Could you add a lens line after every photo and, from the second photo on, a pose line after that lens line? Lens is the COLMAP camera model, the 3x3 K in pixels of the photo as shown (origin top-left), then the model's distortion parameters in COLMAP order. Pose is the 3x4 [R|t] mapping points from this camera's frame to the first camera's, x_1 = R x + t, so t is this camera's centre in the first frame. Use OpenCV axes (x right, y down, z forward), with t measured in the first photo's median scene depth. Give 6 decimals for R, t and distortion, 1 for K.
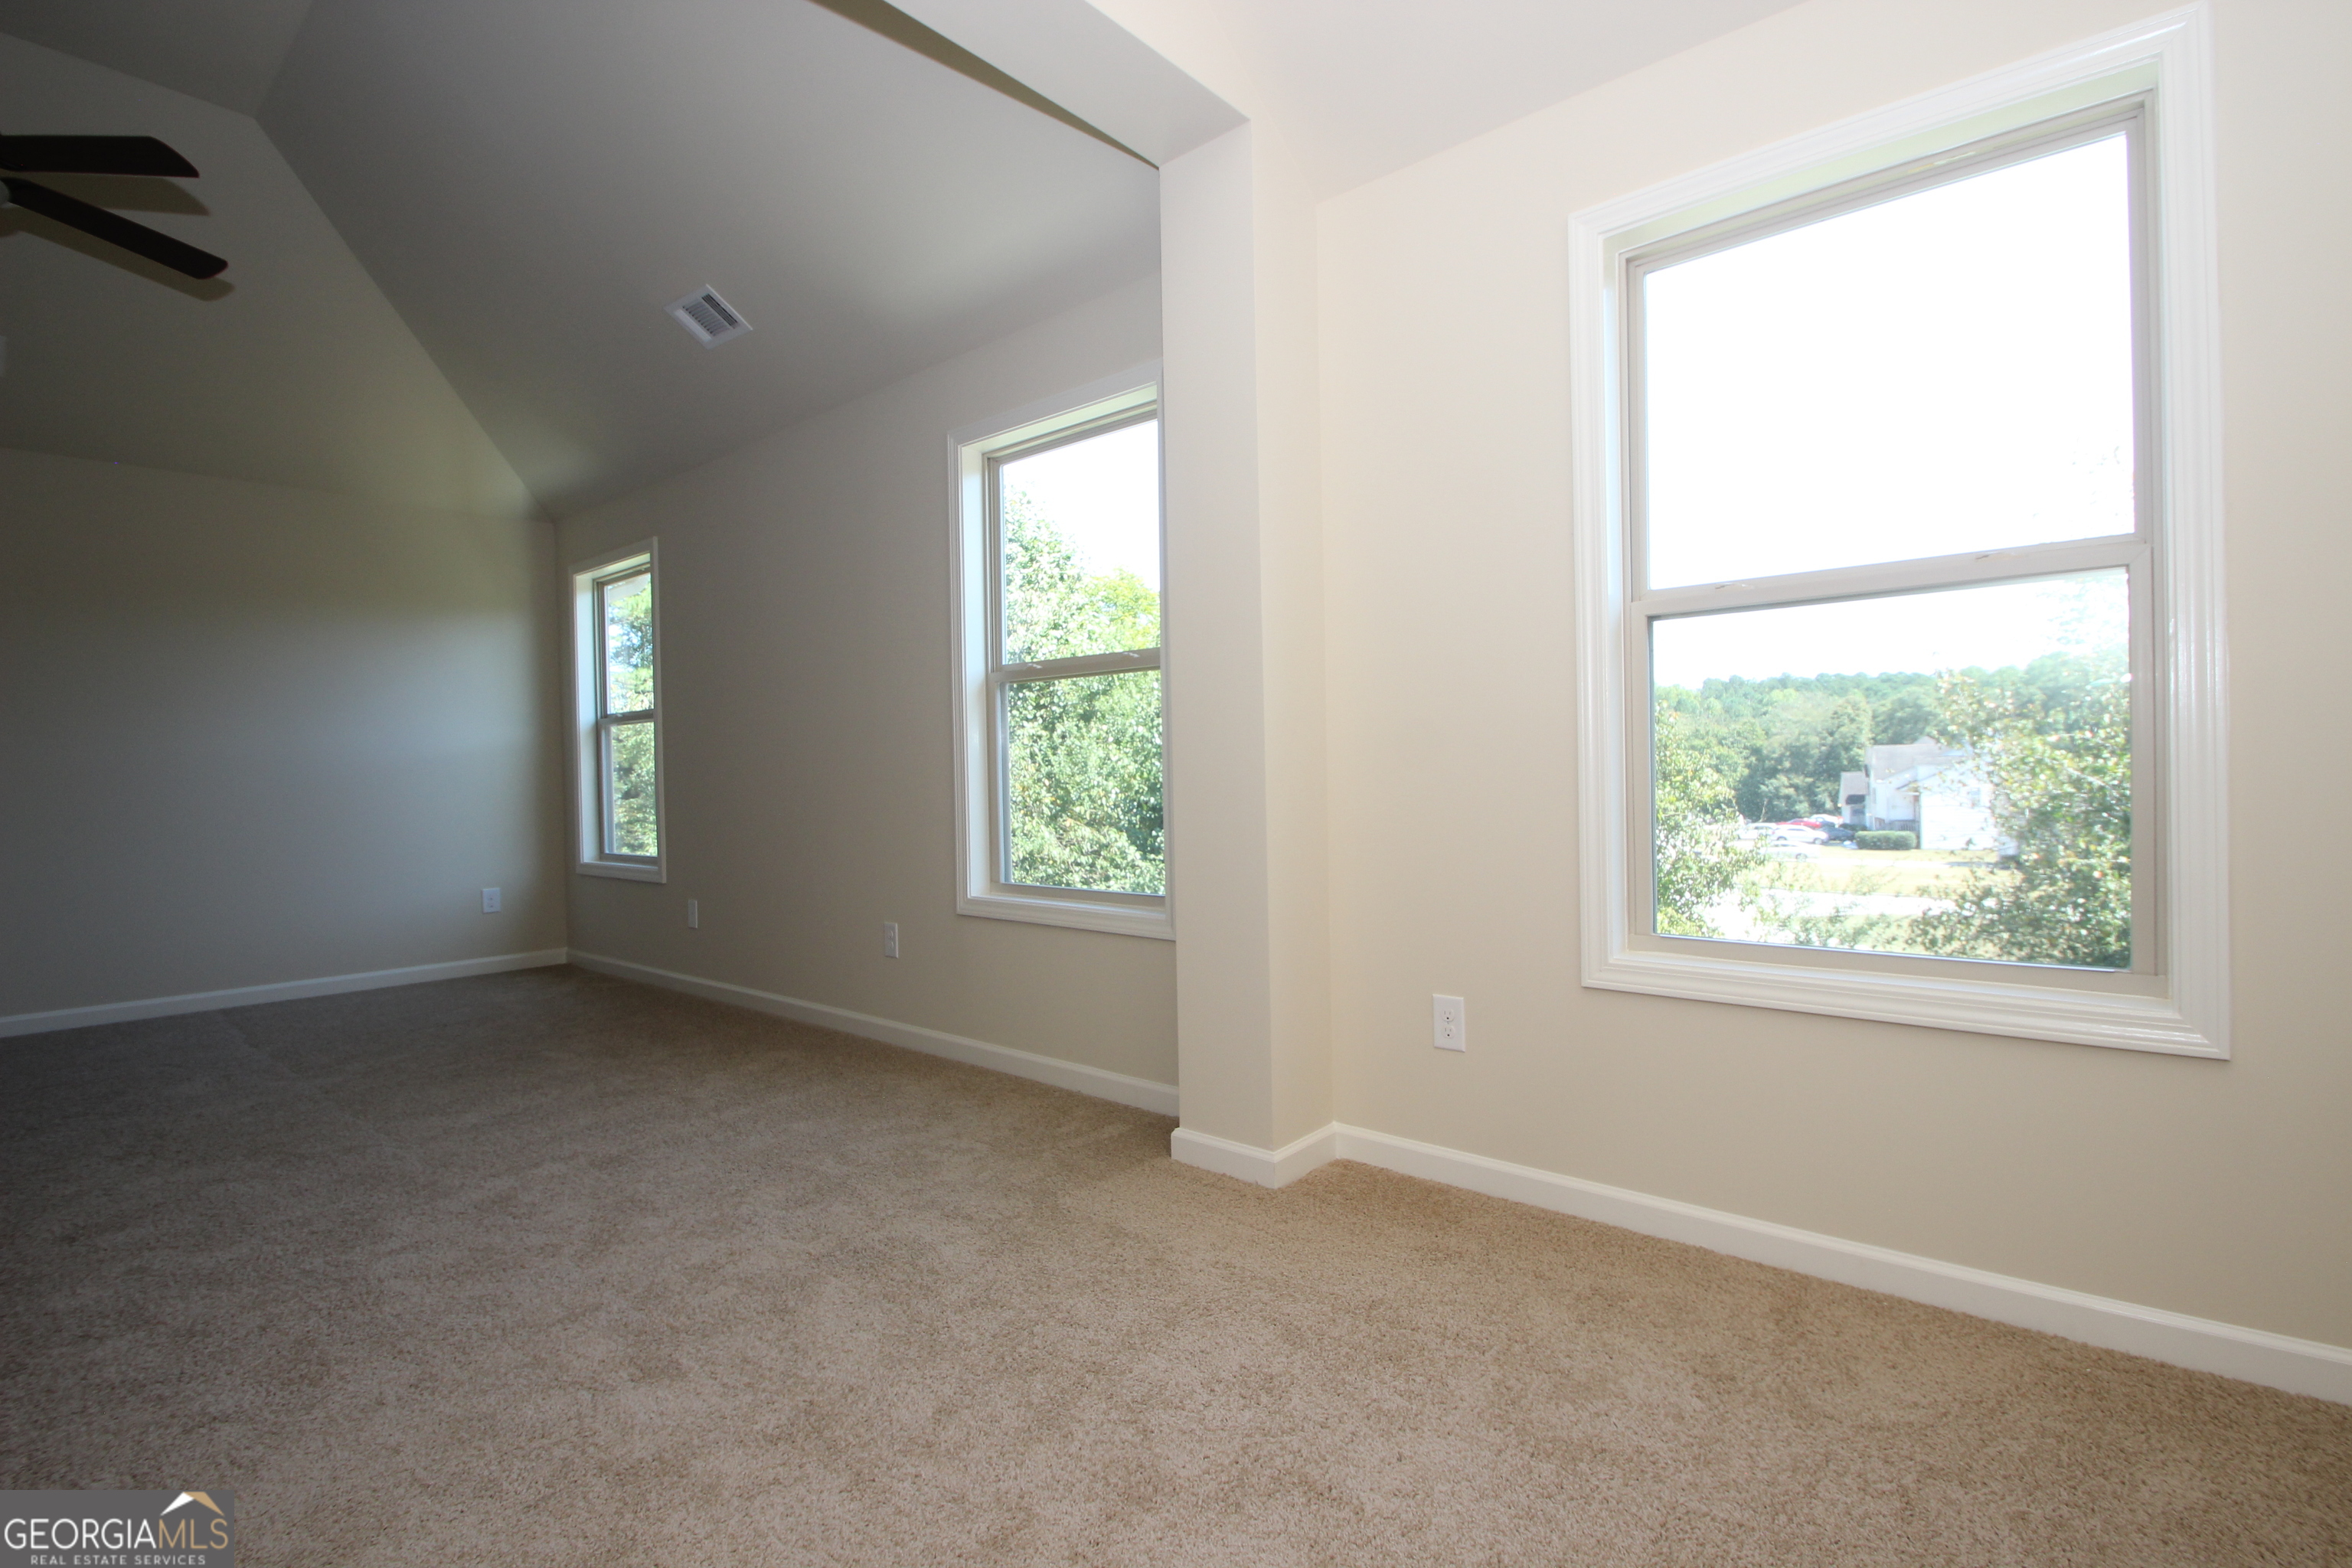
lens RADIAL K [[1095.3, 0, 1196.3], [0, 1095.3, 781.9], [0, 0, 1]] dist [0.009301, -0.015209]
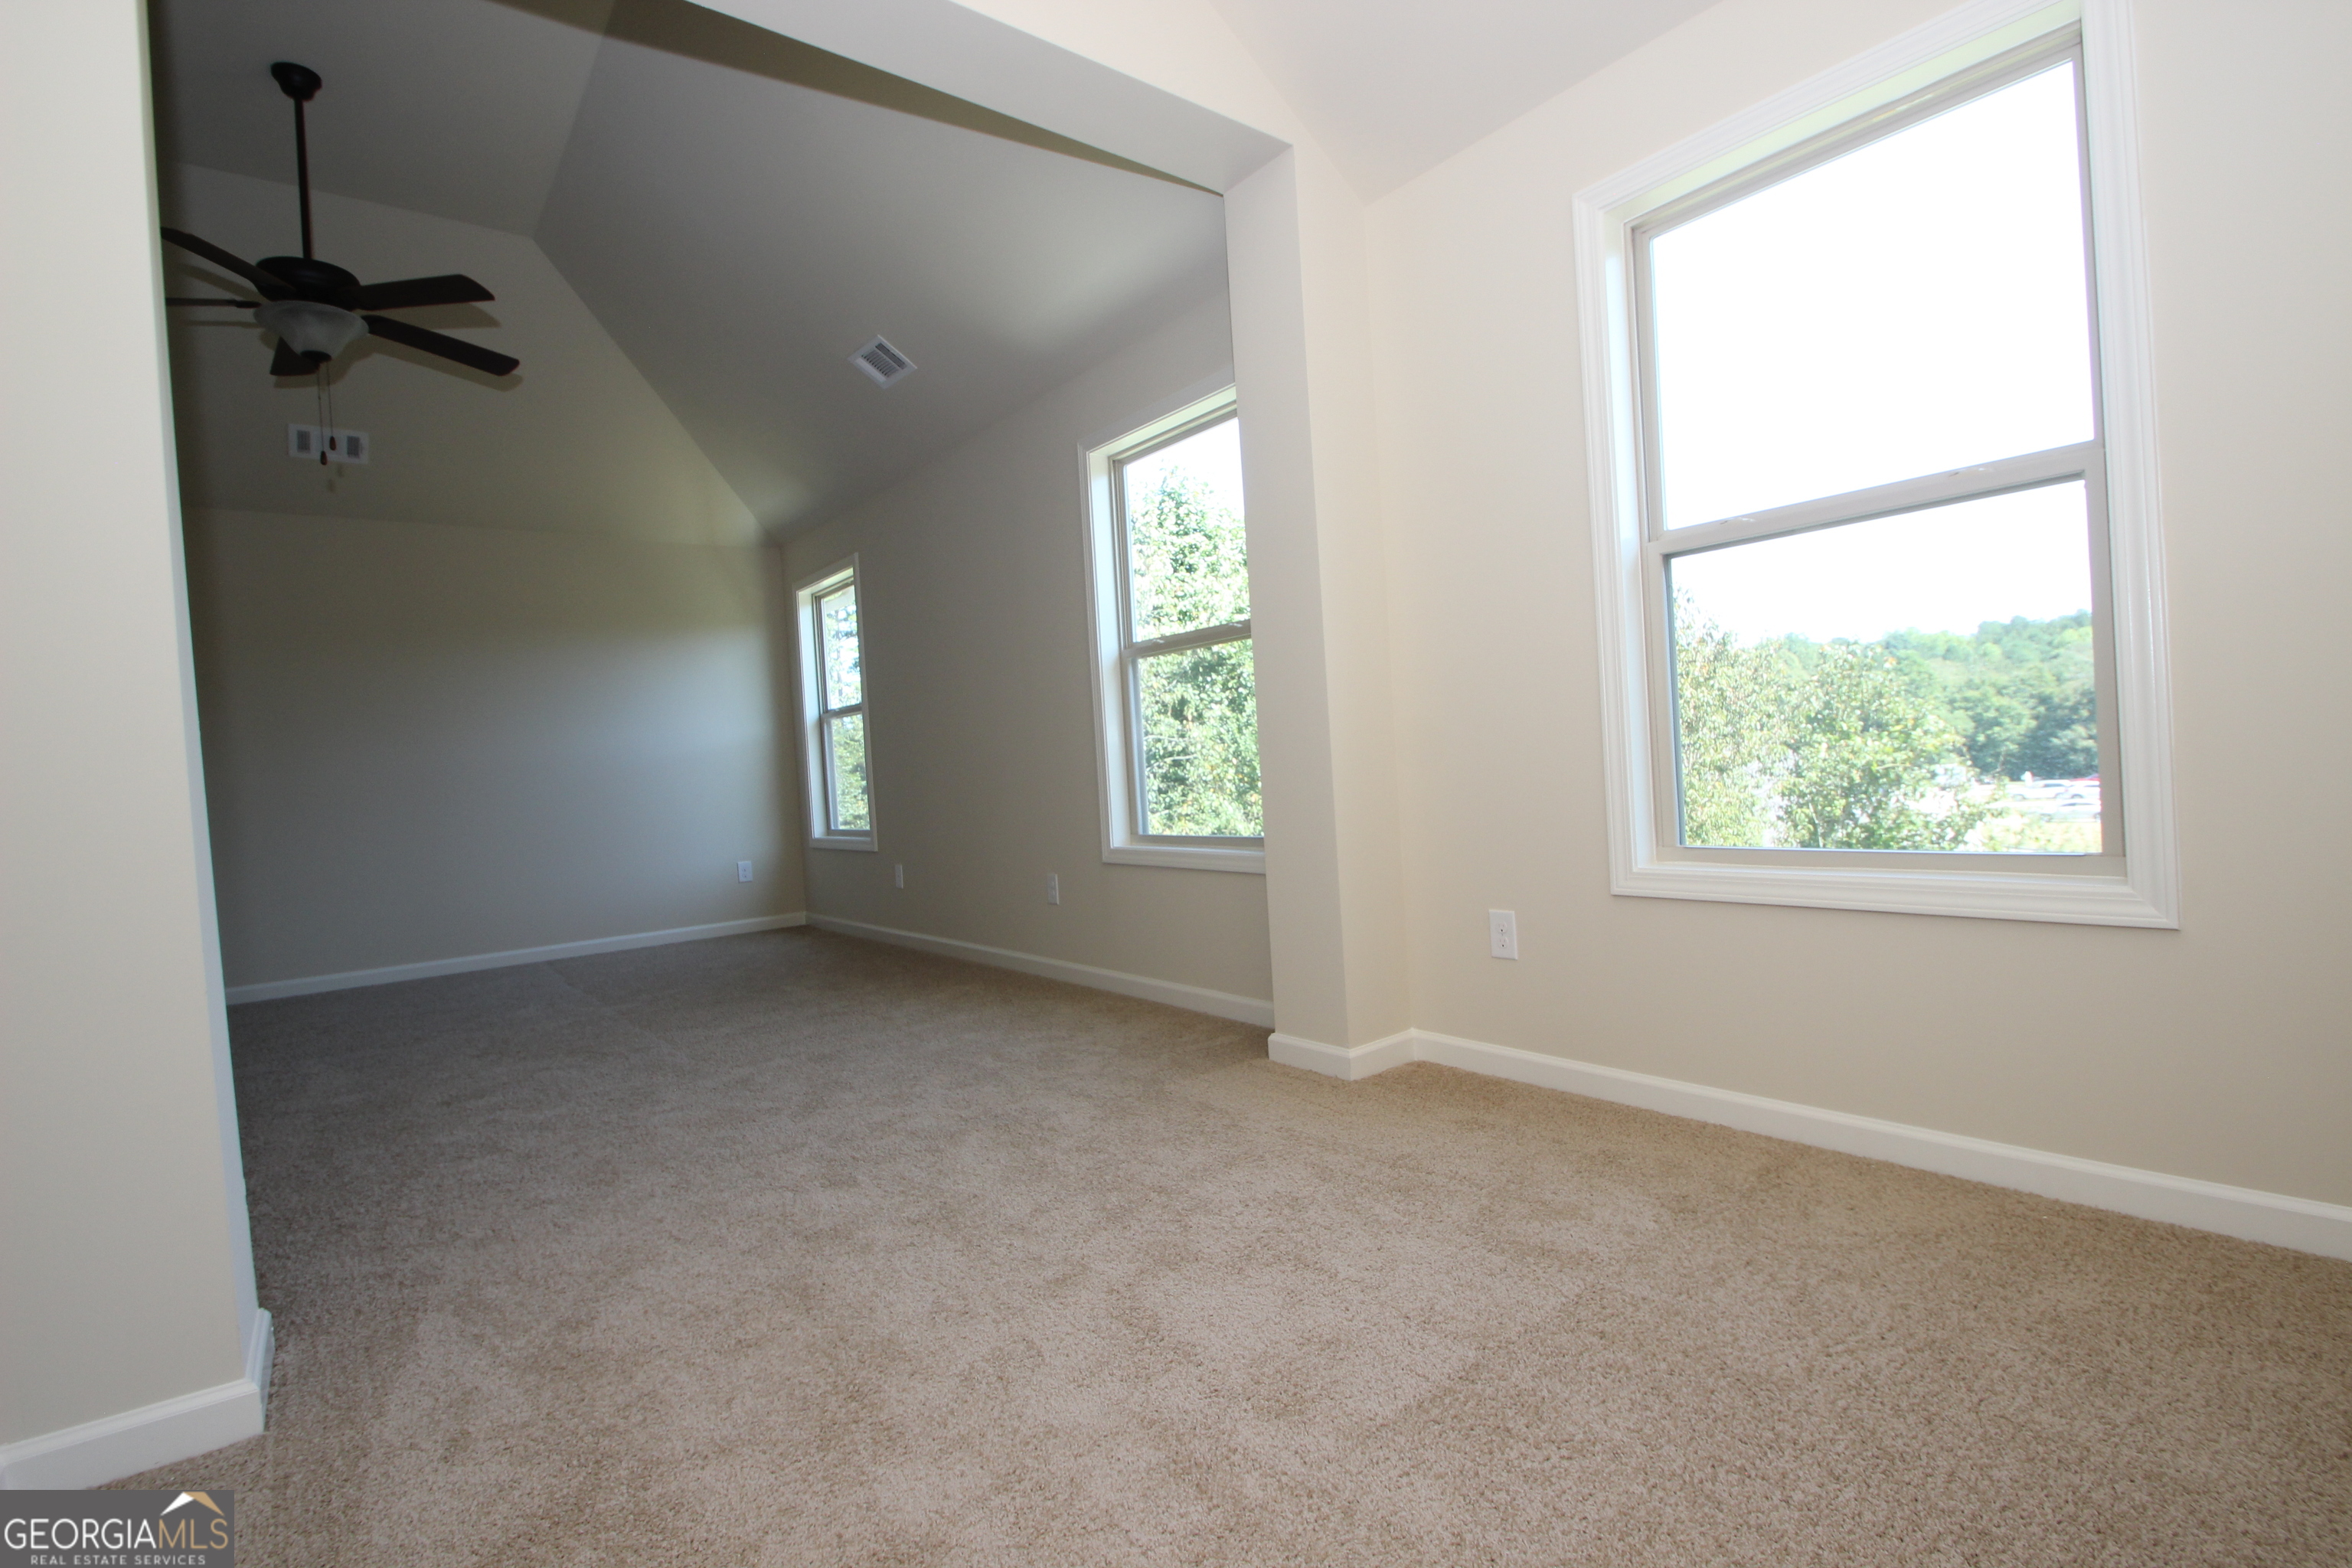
lens RADIAL K [[1095.3, 0, 1195.7], [0, 1095.3, 781.5], [0, 0, 1]] dist [0.009301, -0.015209]
pose [[0.980929, -0.038037, -0.190610, 0.143585], [0.040801, 0.999111, 0.010595, 0.040236], [0.190038, -0.018169, 0.981609, -0.150661]]
